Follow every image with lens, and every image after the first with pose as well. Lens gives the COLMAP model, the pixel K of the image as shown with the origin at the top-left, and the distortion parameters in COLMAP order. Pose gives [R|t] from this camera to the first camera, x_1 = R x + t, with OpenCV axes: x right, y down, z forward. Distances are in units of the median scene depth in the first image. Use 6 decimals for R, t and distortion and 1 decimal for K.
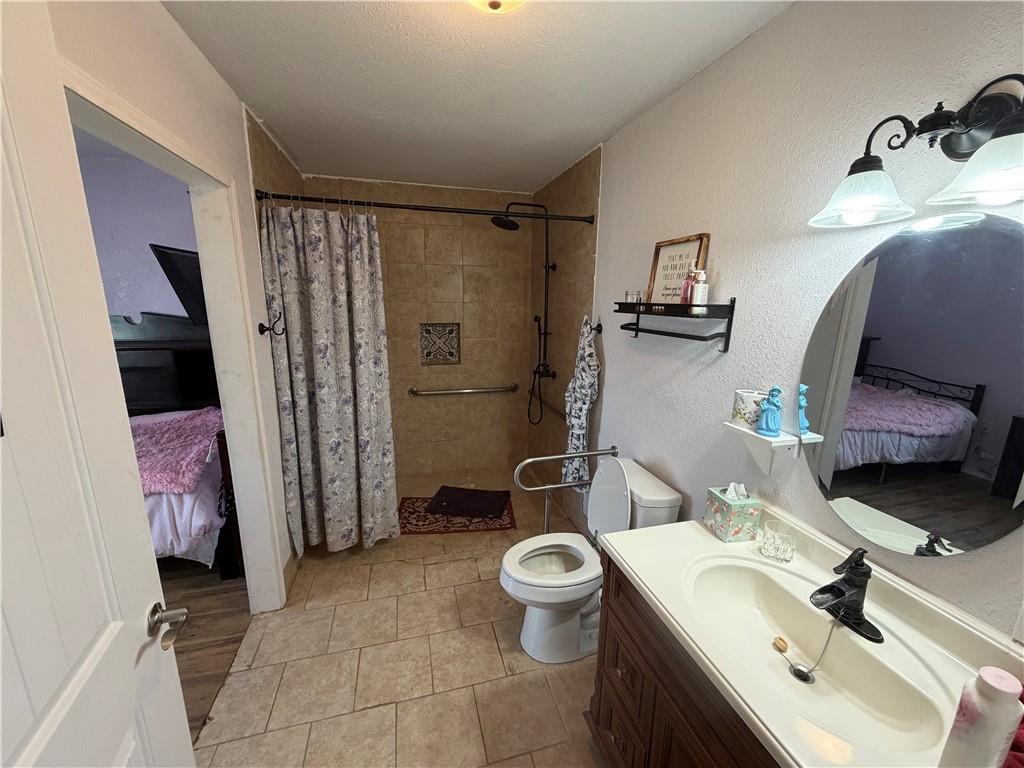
lens RADIAL K [[407.9, 0, 511.9], [0, 407.9, 383.1], [0, 0, 1]] dist [0.002280, 0.000165]
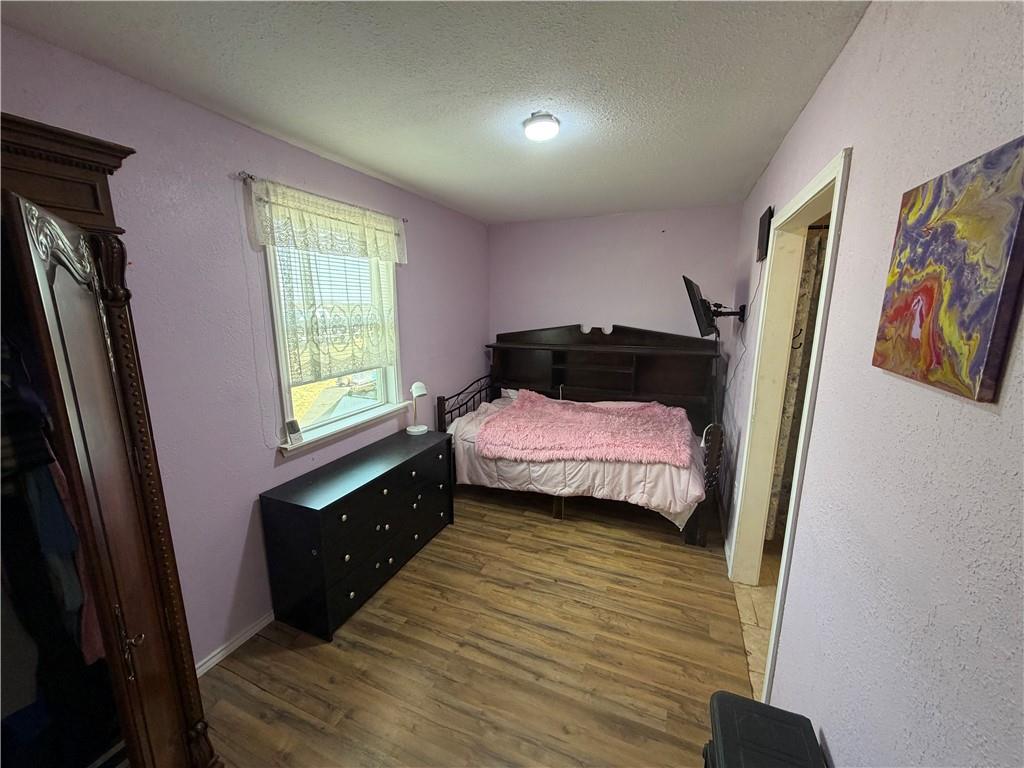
lens RADIAL K [[407.9, 0, 511.9], [0, 407.9, 387.6], [0, 0, 1]] dist [0.002280, 0.000165]
pose [[0.791220, 0.109003, -0.601738, -0.480480], [-0.119699, 0.992557, 0.022409, 0.056548], [0.599702, 0.054297, 0.798379, -0.358969]]
